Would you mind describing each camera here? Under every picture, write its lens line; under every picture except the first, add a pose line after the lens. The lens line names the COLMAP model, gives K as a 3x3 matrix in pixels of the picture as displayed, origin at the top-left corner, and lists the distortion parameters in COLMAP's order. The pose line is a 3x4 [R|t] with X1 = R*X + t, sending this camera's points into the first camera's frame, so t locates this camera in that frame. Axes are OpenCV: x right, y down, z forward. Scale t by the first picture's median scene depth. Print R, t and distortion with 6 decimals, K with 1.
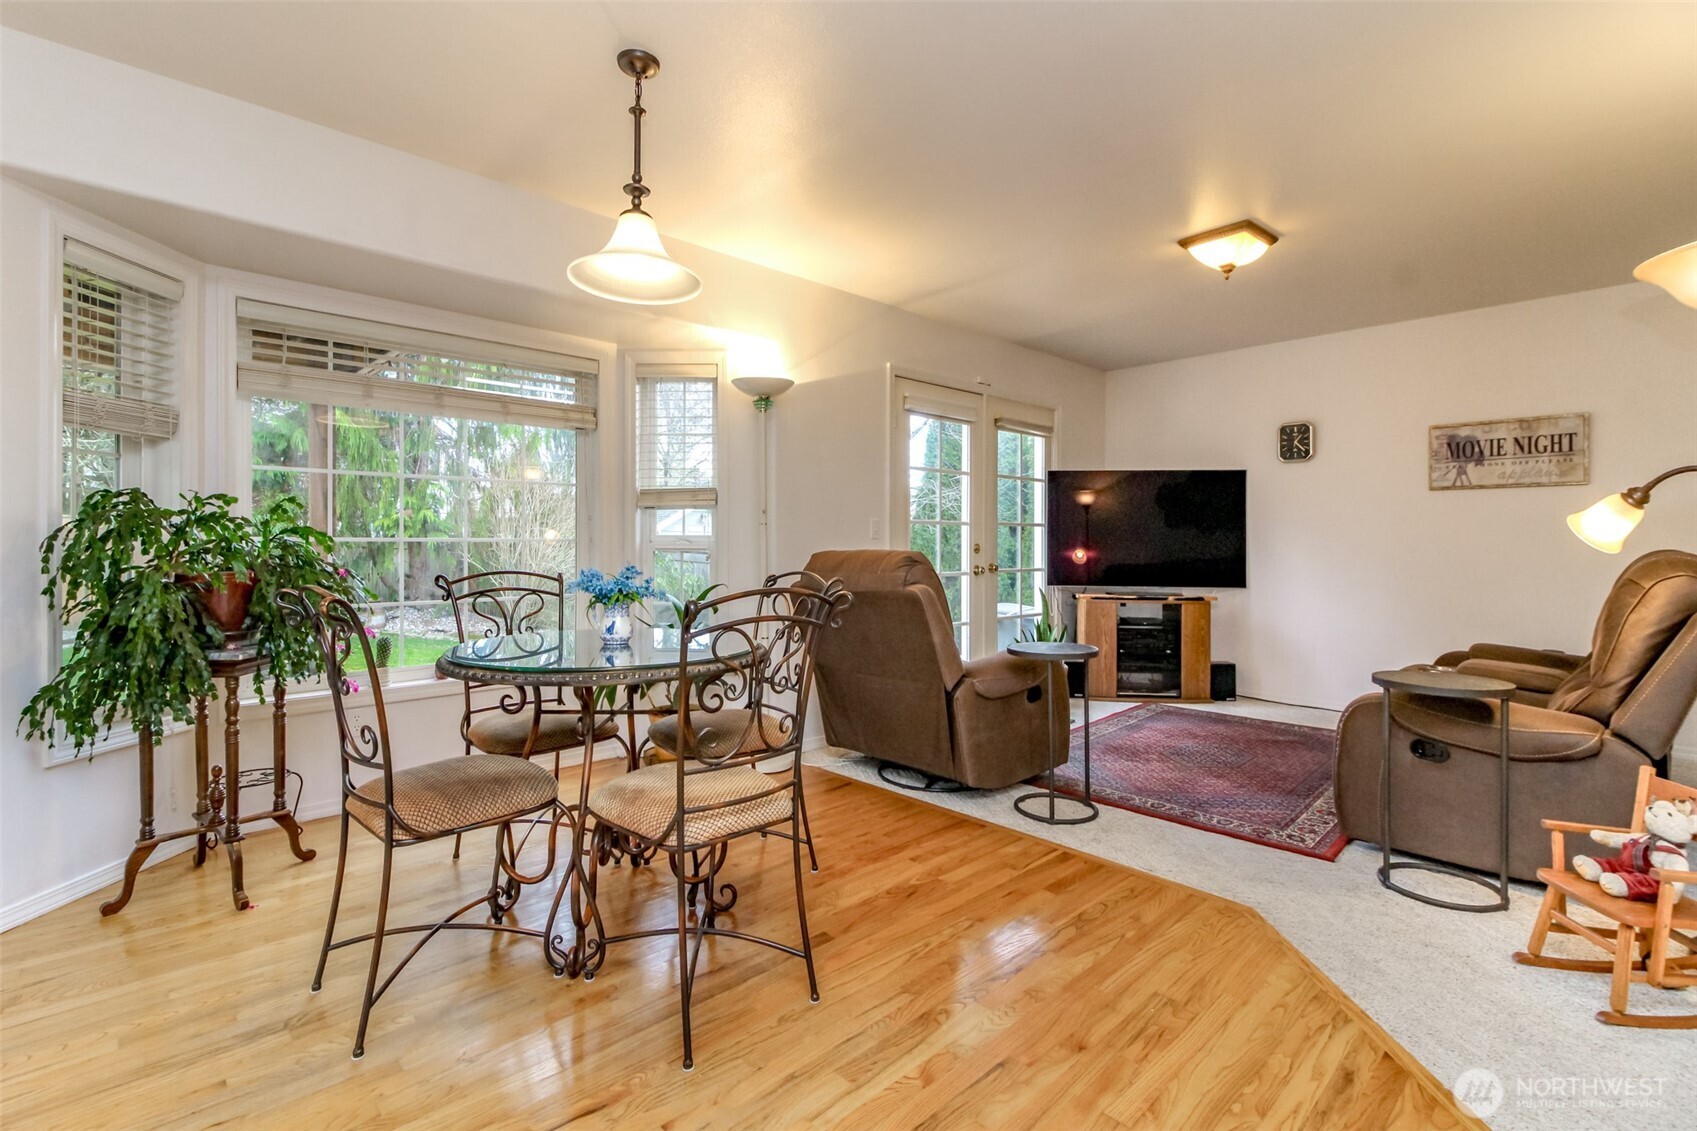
lens RADIAL K [[778.6, 0, 854.5], [0, 778.6, 536.4], [0, 0, 1]] dist [0.017158, -0.009730]
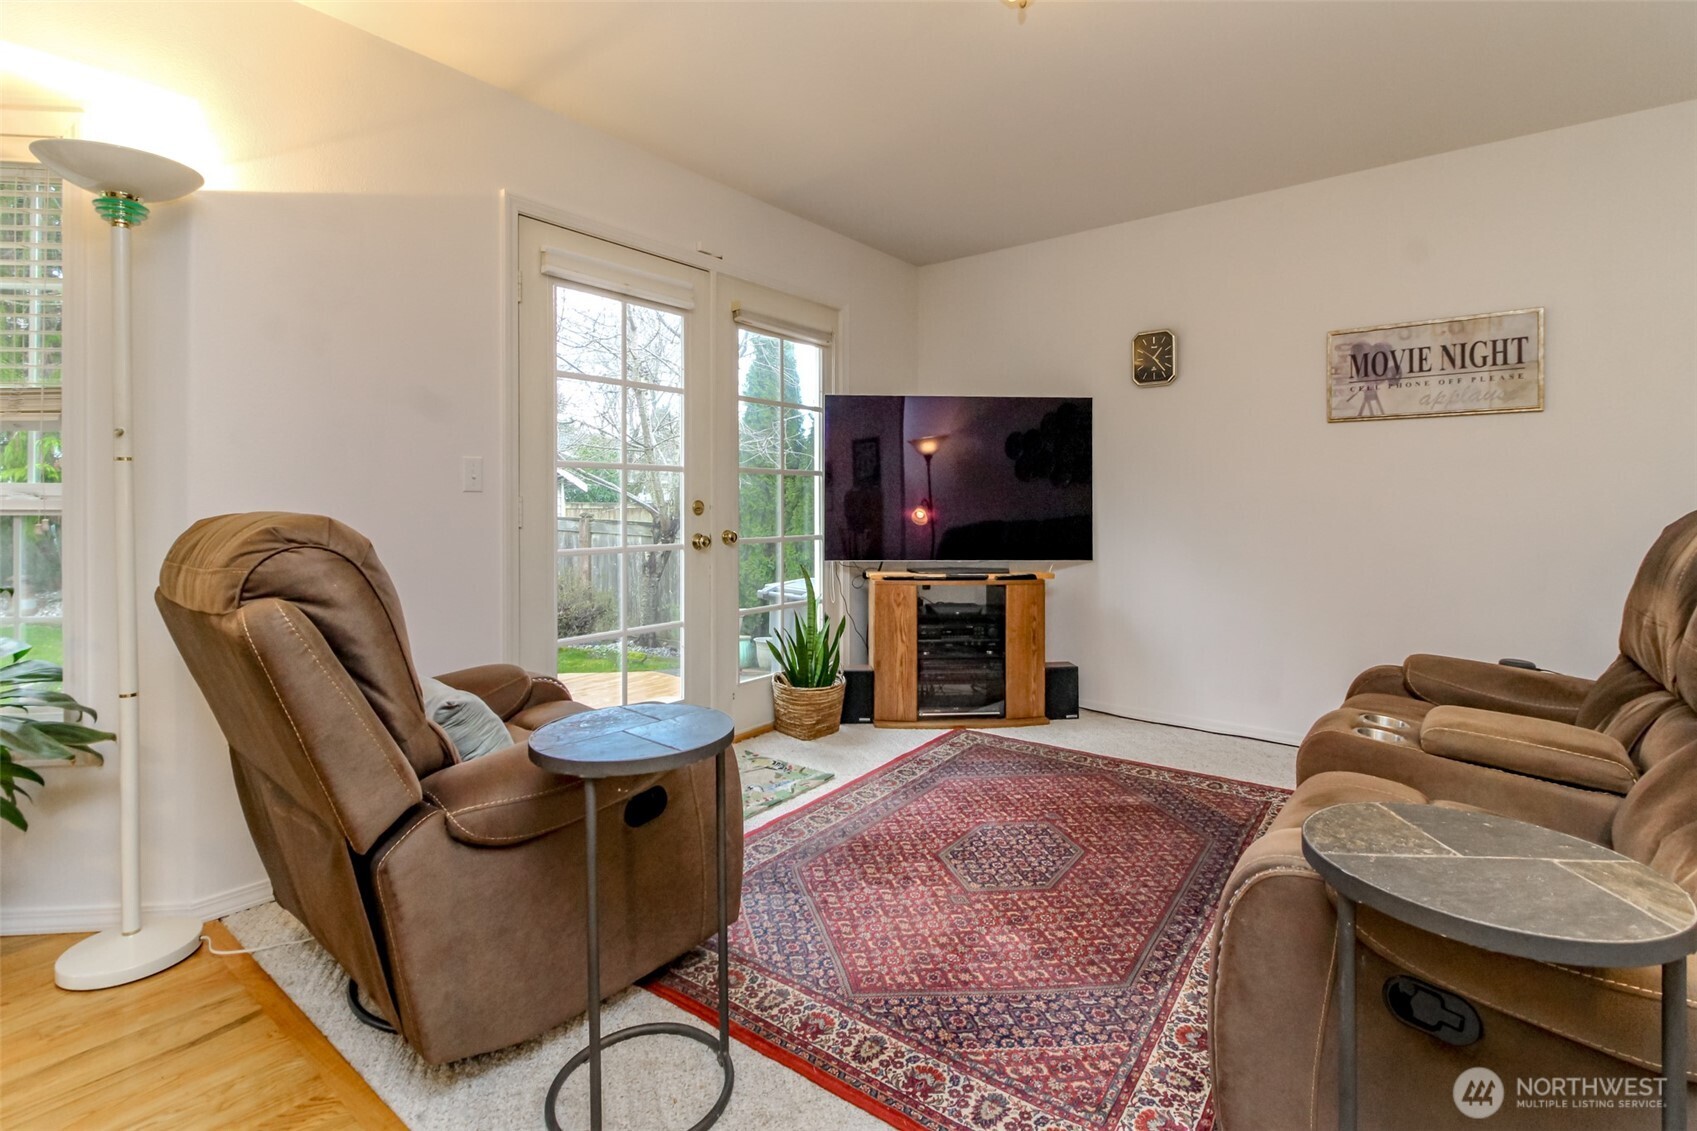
lens RADIAL K [[778.6, 0, 878.3], [0, 778.6, 489.9], [0, 0, 1]] dist [0.017158, -0.009730]
pose [[0.987598, 0.000075, 0.157002, 0.223169], [0.000890, 0.999981, -0.006072, 0.005970], [-0.156999, 0.006137, 0.987580, 0.369030]]
